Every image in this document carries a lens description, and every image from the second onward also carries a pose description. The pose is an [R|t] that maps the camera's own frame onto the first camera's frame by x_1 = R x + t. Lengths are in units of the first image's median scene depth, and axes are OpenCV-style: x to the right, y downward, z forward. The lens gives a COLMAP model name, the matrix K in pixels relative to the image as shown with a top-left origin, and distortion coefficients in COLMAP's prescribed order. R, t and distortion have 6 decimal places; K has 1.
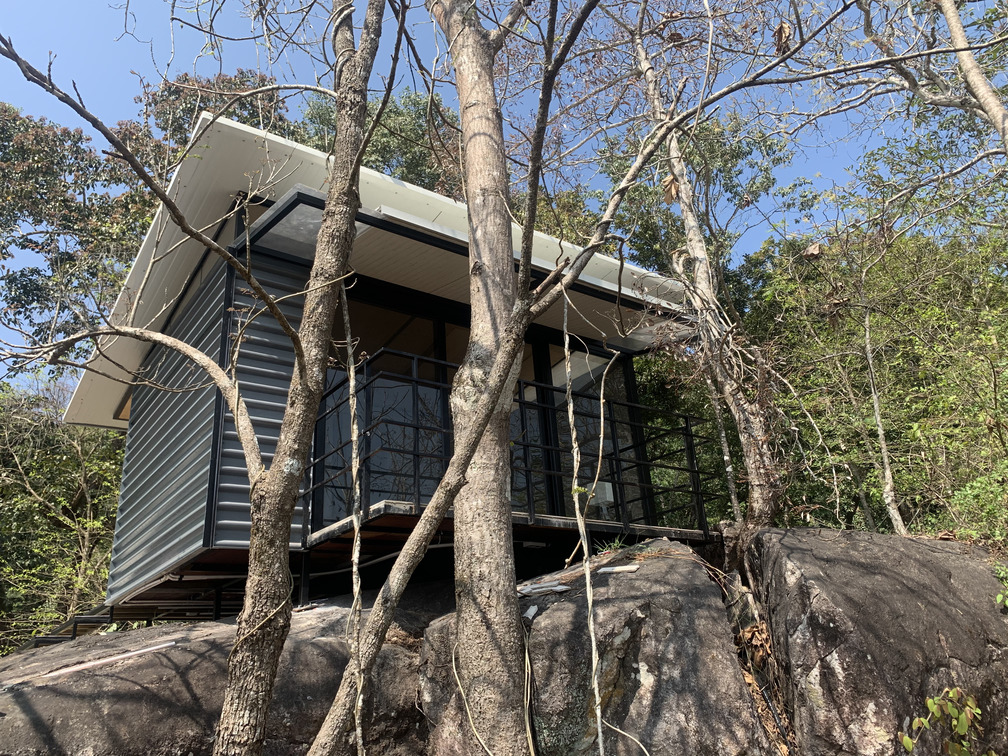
lens RADIAL K [[782.2, 0, 504.0], [0, 782.2, 378.0], [0, 0, 1]] dist [0.012697, -0.001811]
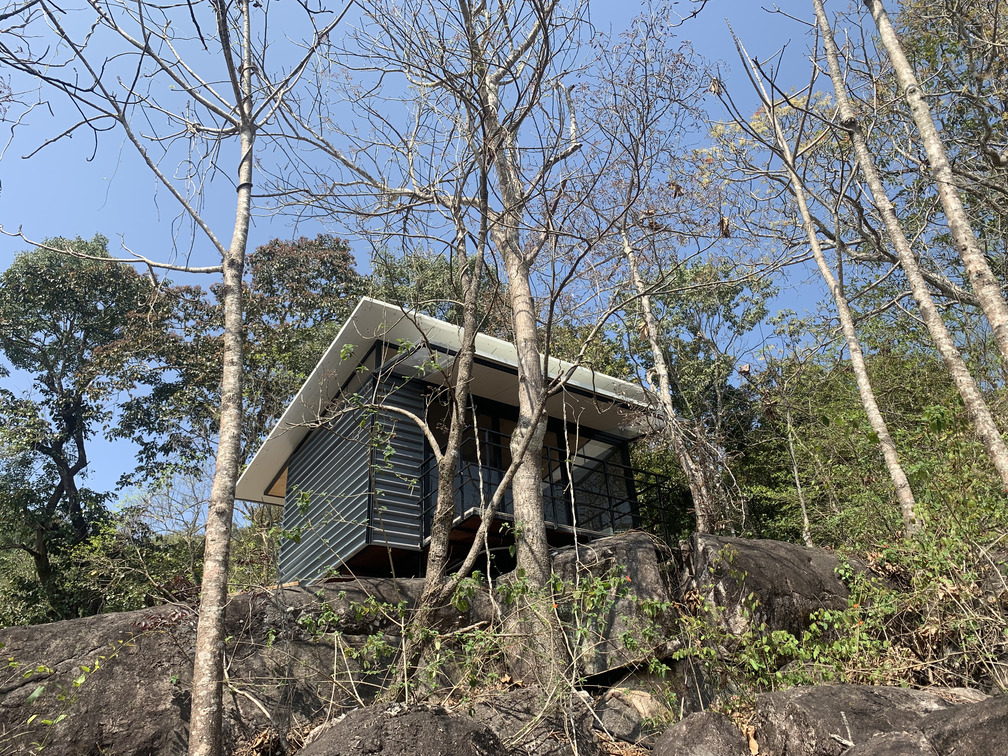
lens RADIAL K [[782.2, 0, 504.0], [0, 782.2, 378.0], [0, 0, 1]] dist [0.012697, -0.001811]
pose [[0.998991, -0.019361, -0.040520, -0.002134], [0.012640, 0.987039, -0.159984, 0.166061], [0.043092, 0.159311, 0.986288, -0.911645]]
